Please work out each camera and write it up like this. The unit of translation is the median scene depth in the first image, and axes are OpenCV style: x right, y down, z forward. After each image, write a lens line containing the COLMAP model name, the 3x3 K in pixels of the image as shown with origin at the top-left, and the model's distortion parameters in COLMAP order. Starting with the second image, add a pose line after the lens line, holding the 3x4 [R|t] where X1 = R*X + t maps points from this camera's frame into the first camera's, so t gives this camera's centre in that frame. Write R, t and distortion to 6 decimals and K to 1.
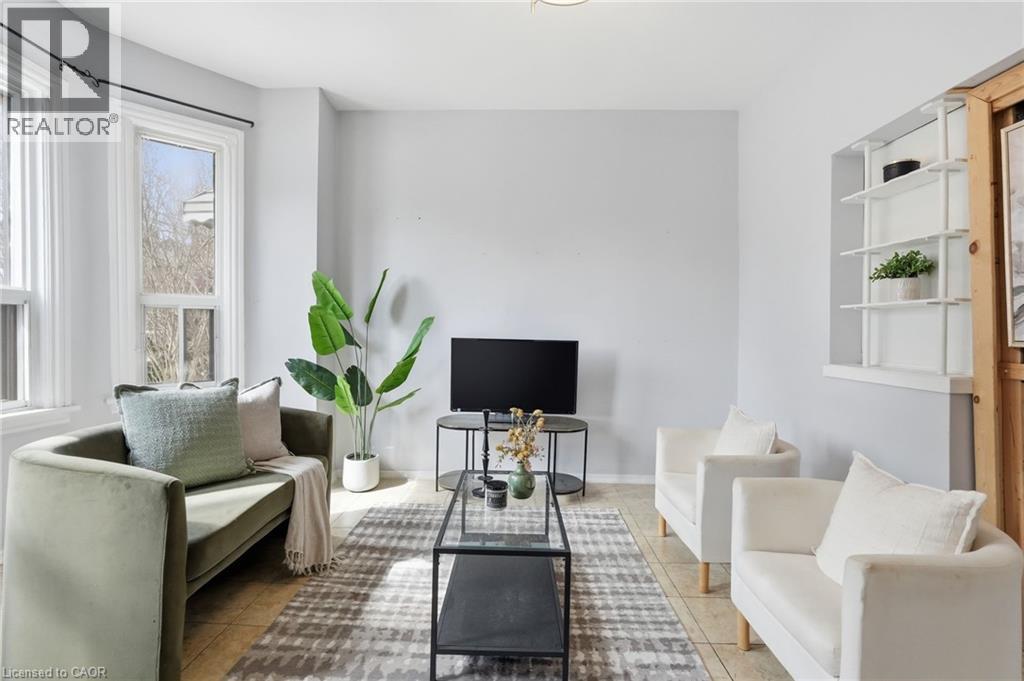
lens RADIAL K [[452.5, 0, 511.8], [0, 452.5, 332.7], [0, 0, 1]] dist [-0.002956, -0.000751]
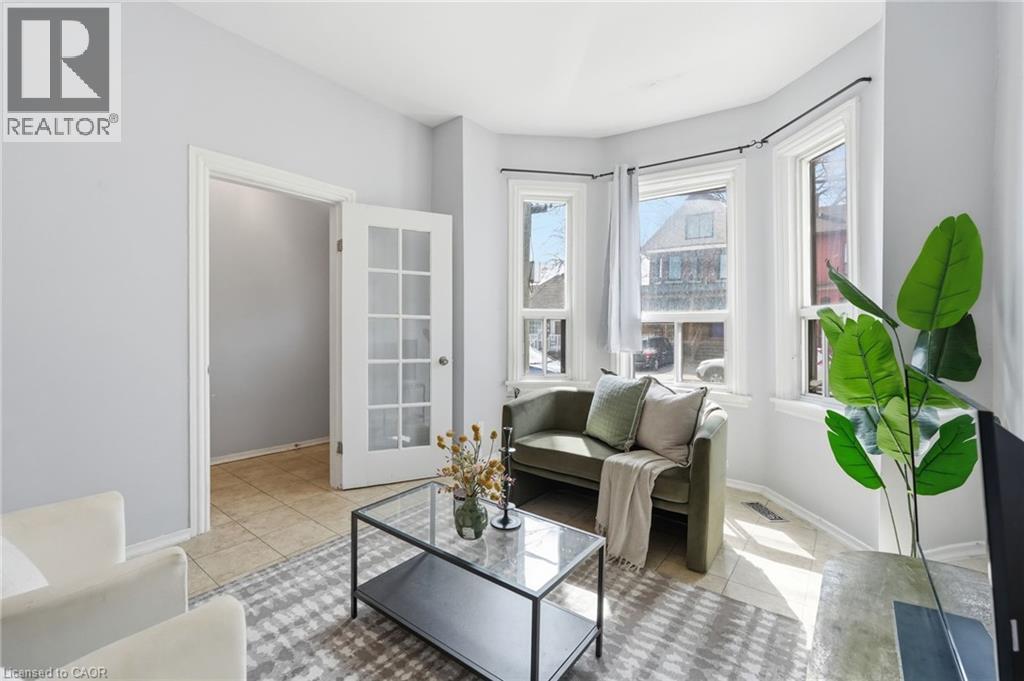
lens RADIAL K [[452.5, 0, 511.8], [0, 452.5, 332.7], [0, 0, 1]] dist [-0.002956, -0.000751]
pose [[-0.597734, -0.017843, -0.801496, 0.619560], [-0.022826, 0.999726, -0.005233, -0.002860], [0.801369, 0.015167, -0.597978, 1.482431]]
